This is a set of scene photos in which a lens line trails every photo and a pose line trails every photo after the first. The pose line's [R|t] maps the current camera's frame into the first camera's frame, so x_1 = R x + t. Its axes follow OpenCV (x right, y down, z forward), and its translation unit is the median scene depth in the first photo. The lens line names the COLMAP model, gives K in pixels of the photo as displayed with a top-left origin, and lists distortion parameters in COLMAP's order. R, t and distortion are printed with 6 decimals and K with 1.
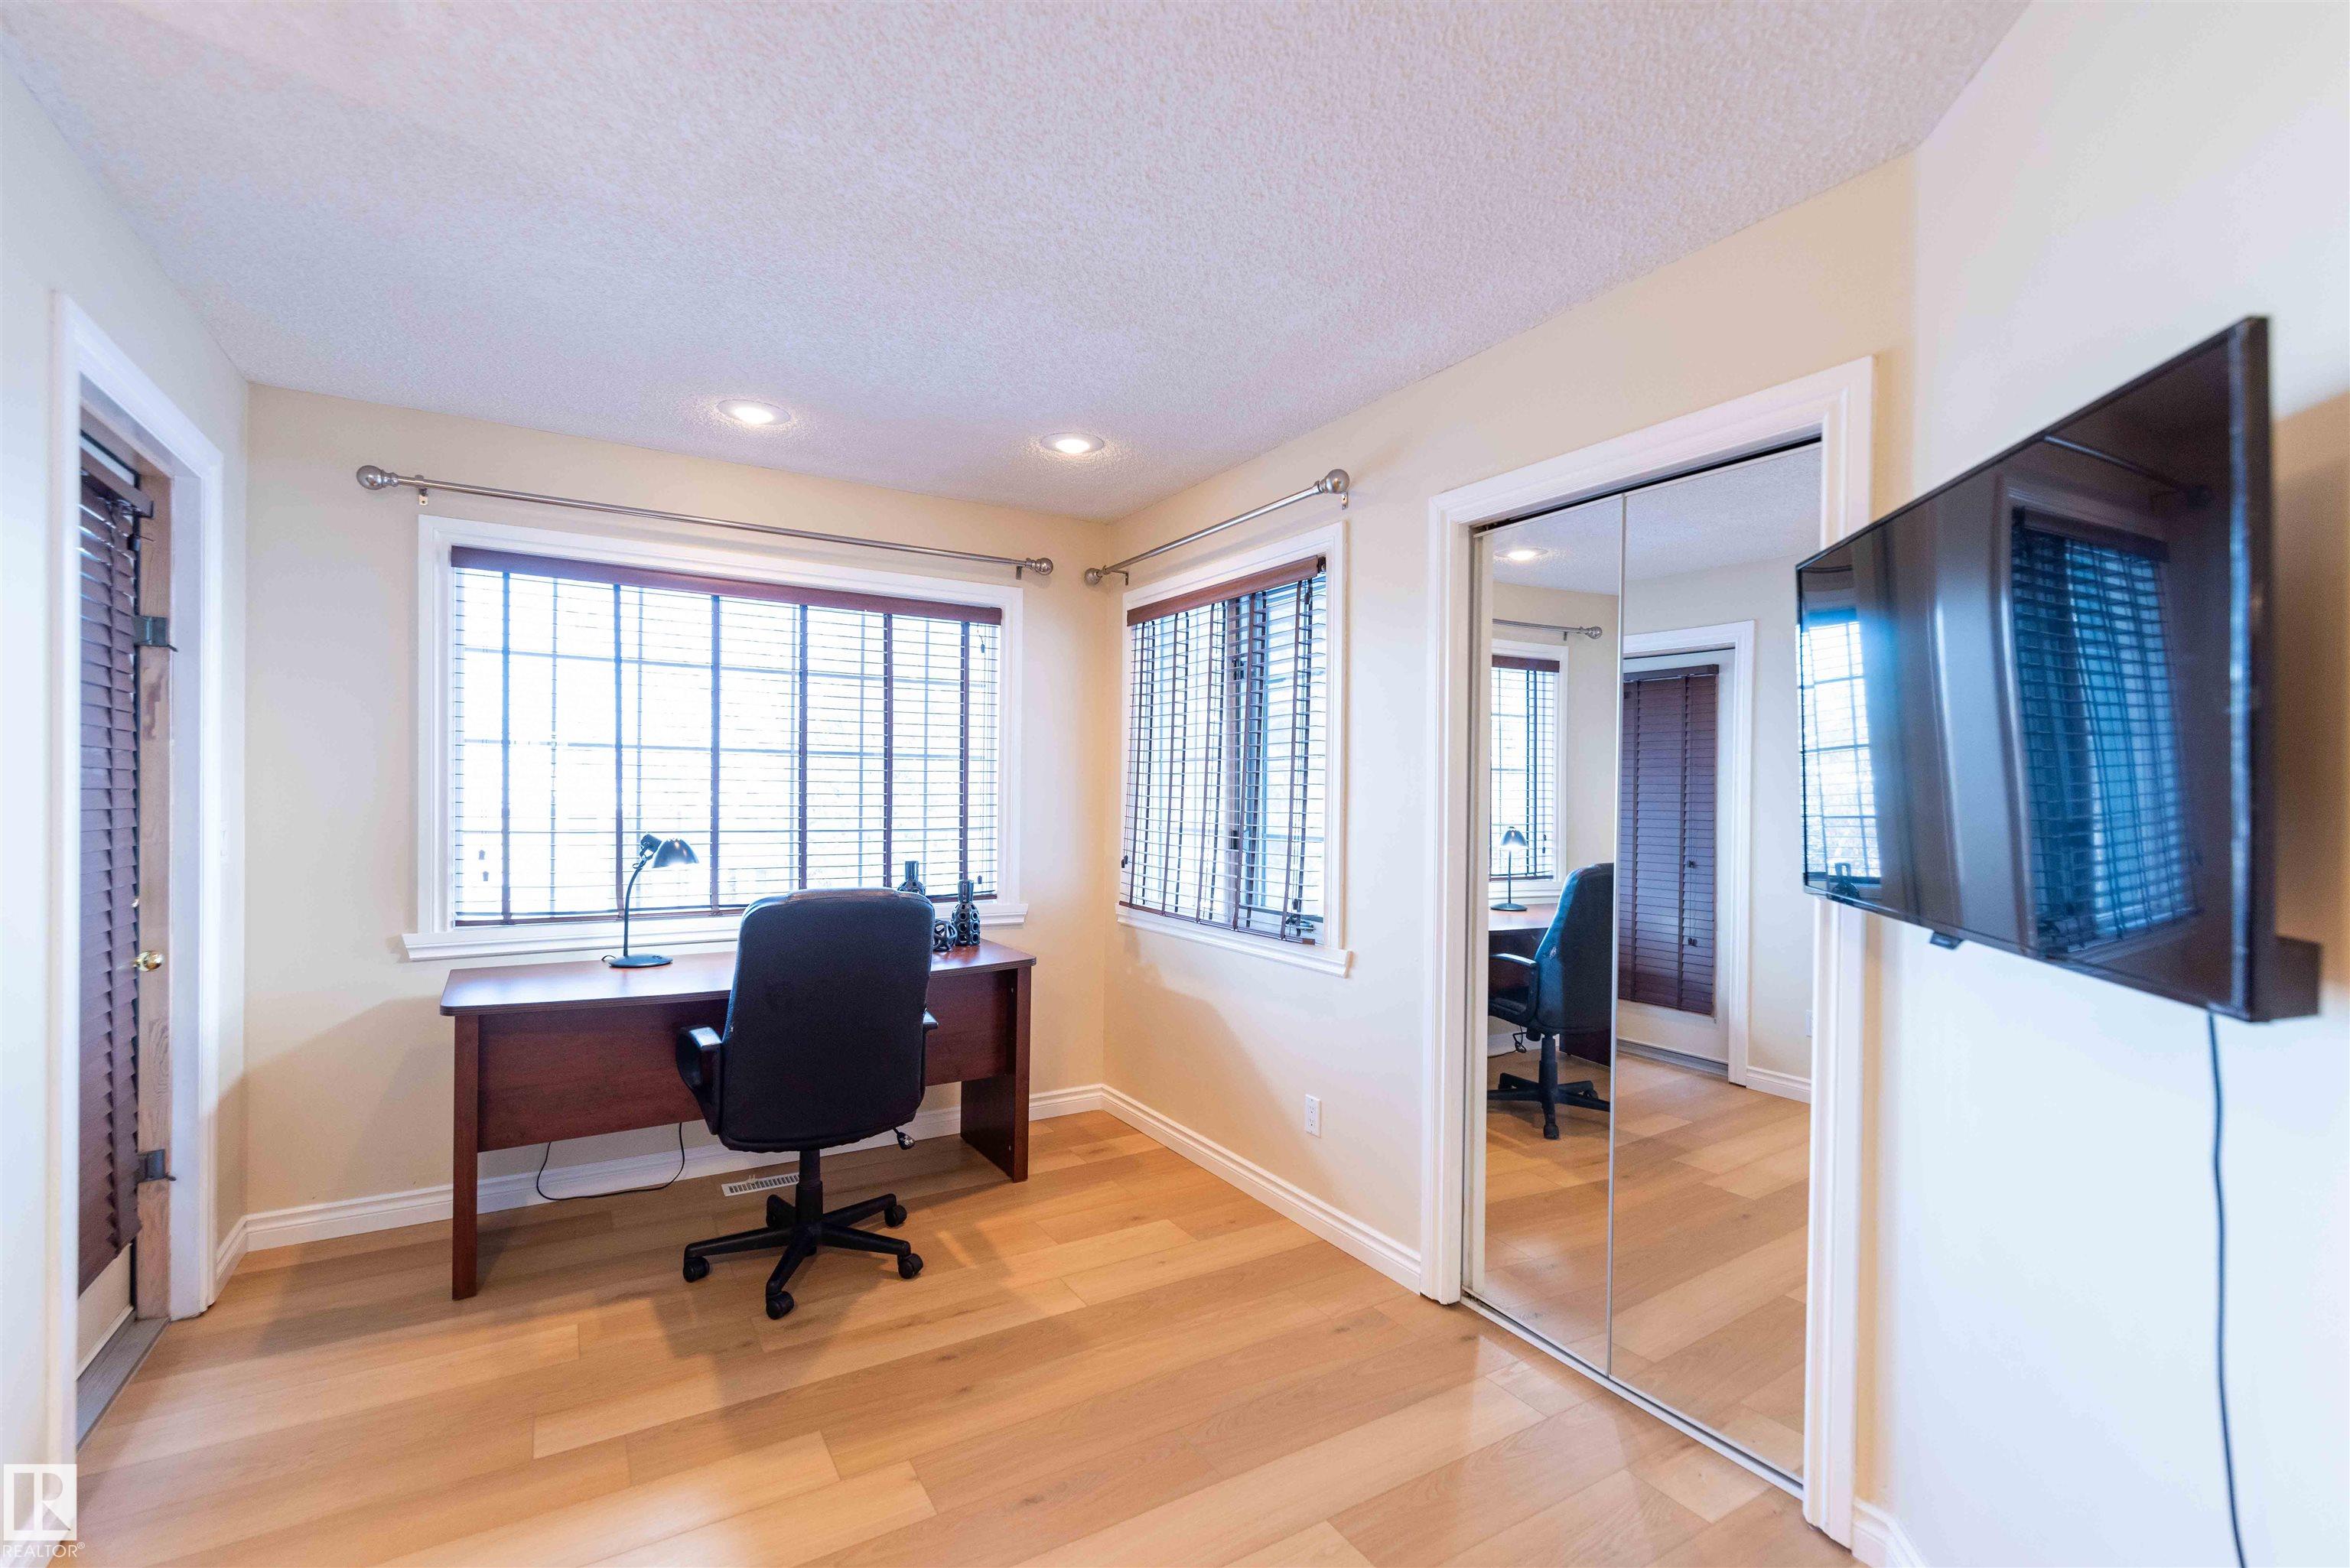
lens RADIAL K [[1029.1, 0, 1174.4], [0, 1029.1, 798.1], [0, 0, 1]] dist [-0.008900, 0.000190]
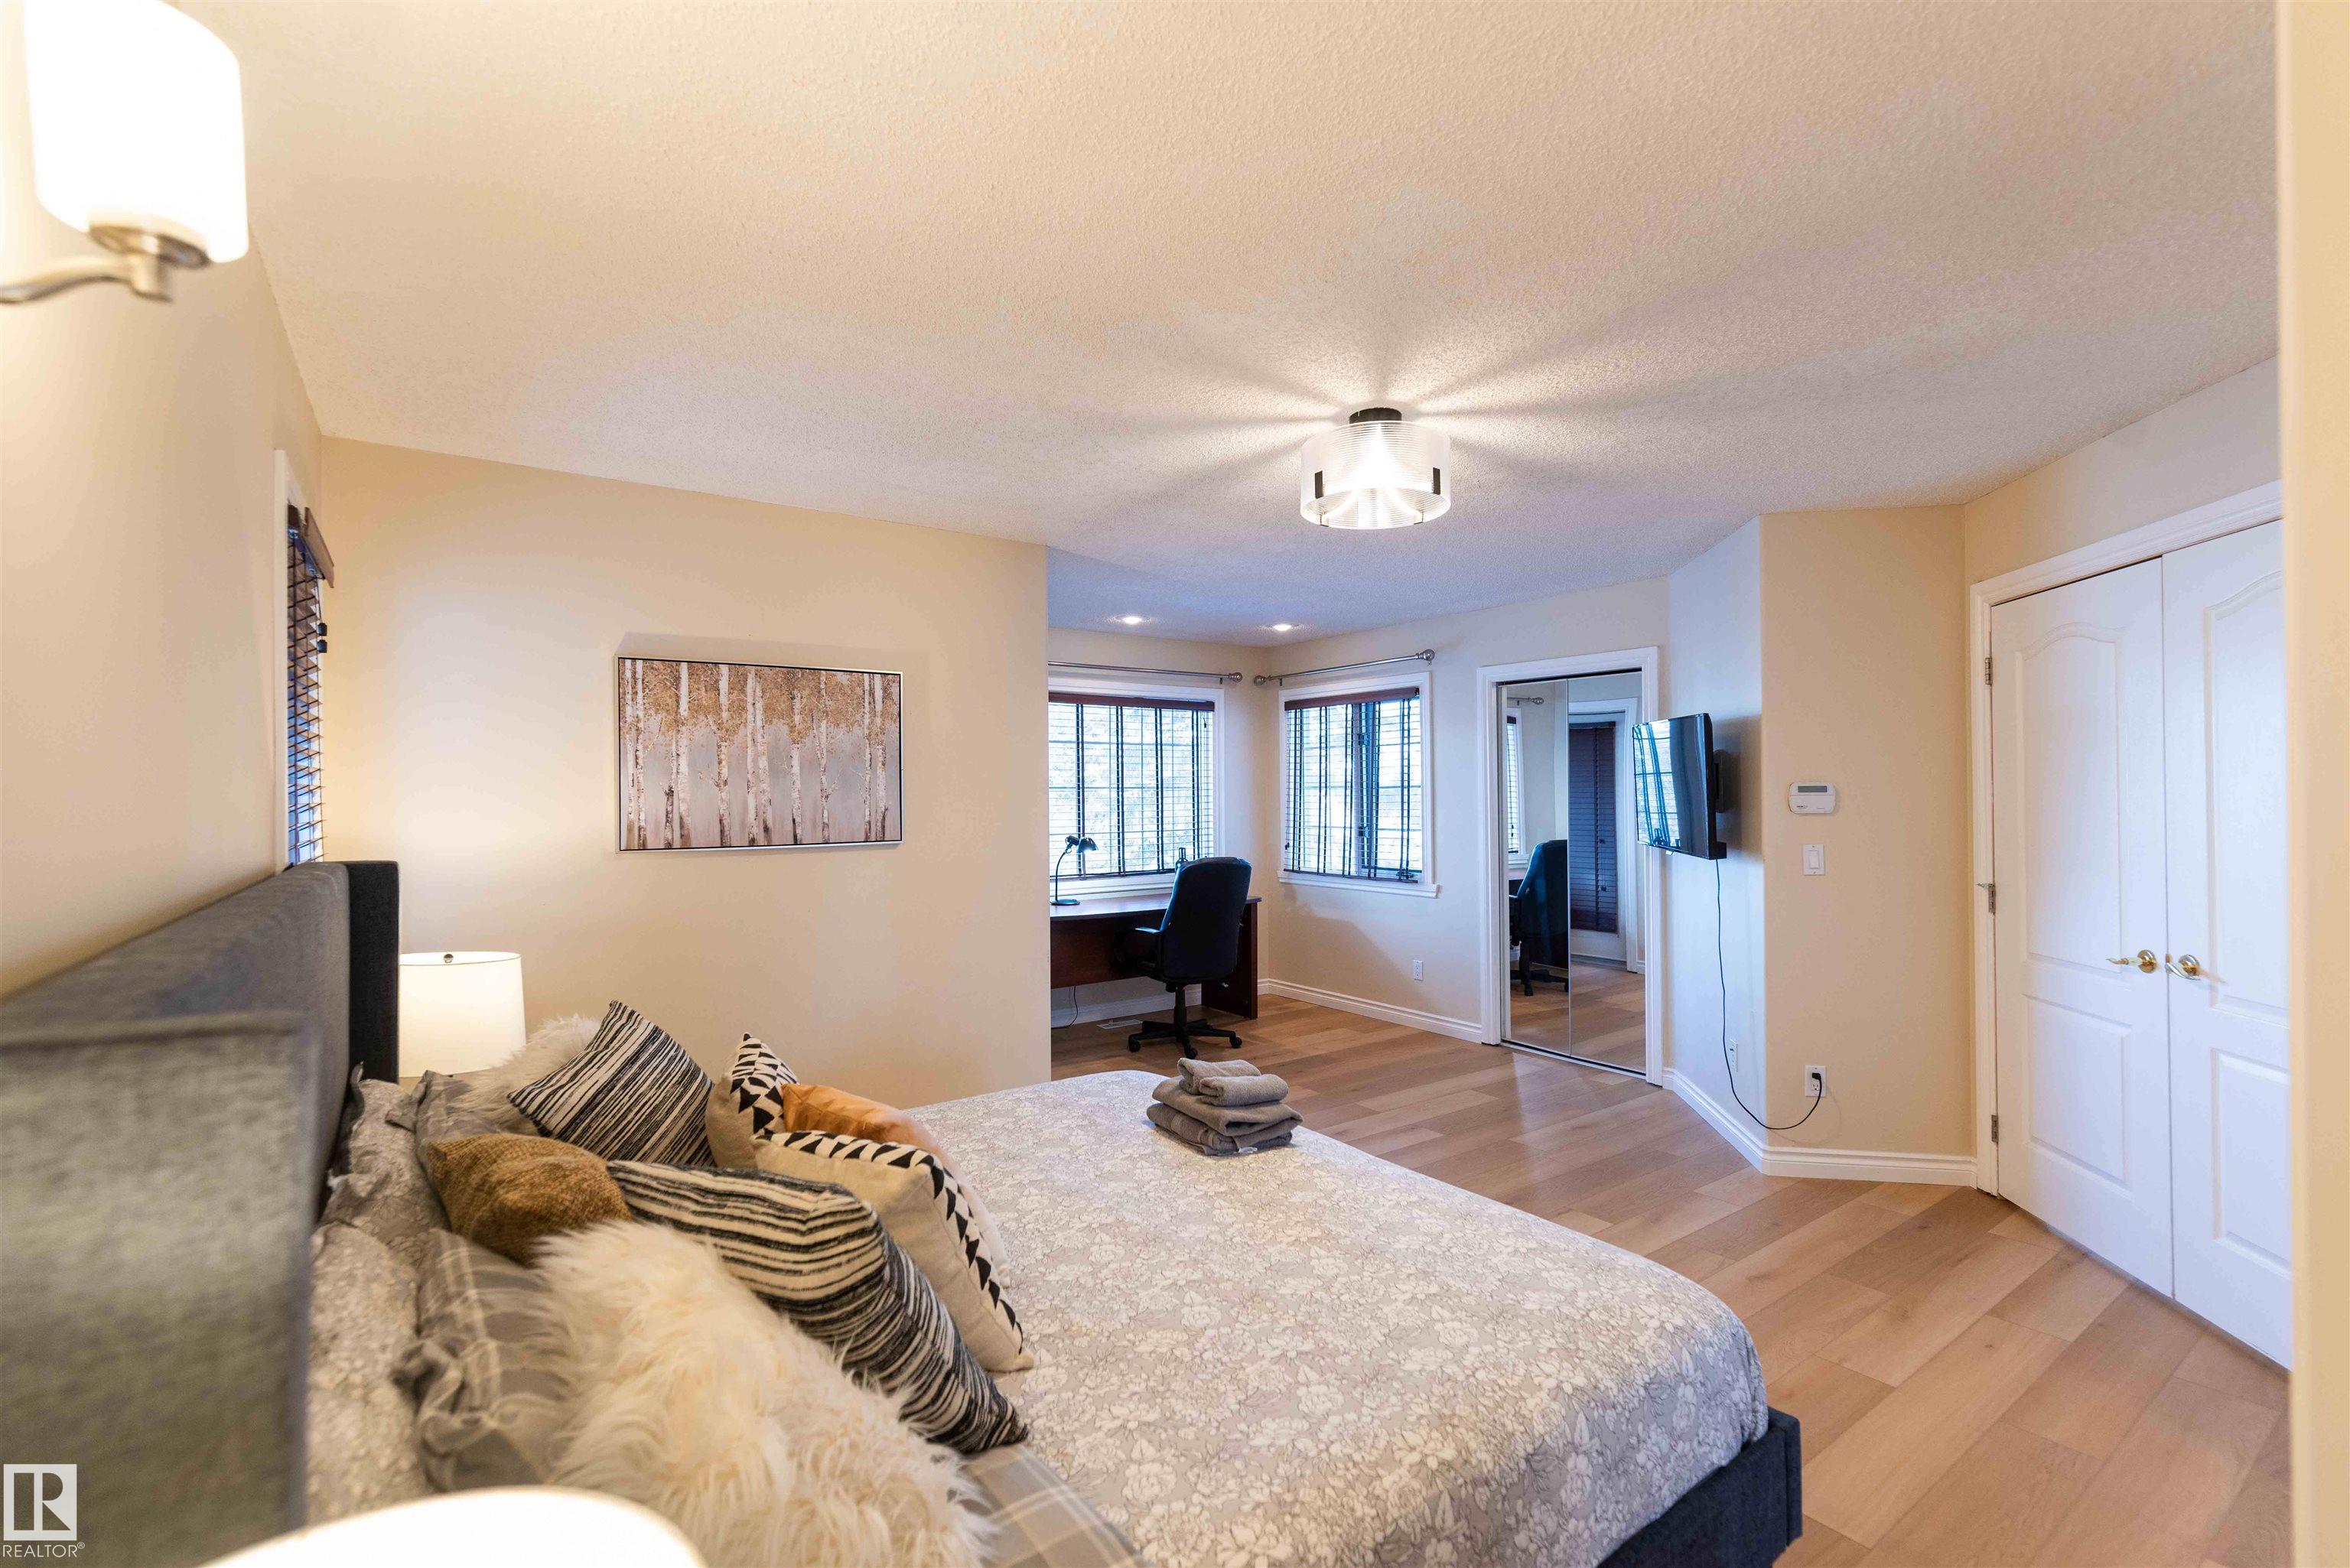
lens RADIAL K [[1029.1, 0, 1174.4], [0, 1029.1, 778.3], [0, 0, 1]] dist [-0.008900, 0.000190]
pose [[0.997447, -0.017706, 0.069184, -0.410871], [0.019034, 0.999646, -0.018584, -0.028132], [-0.068830, 0.019853, 0.997431, -0.838665]]
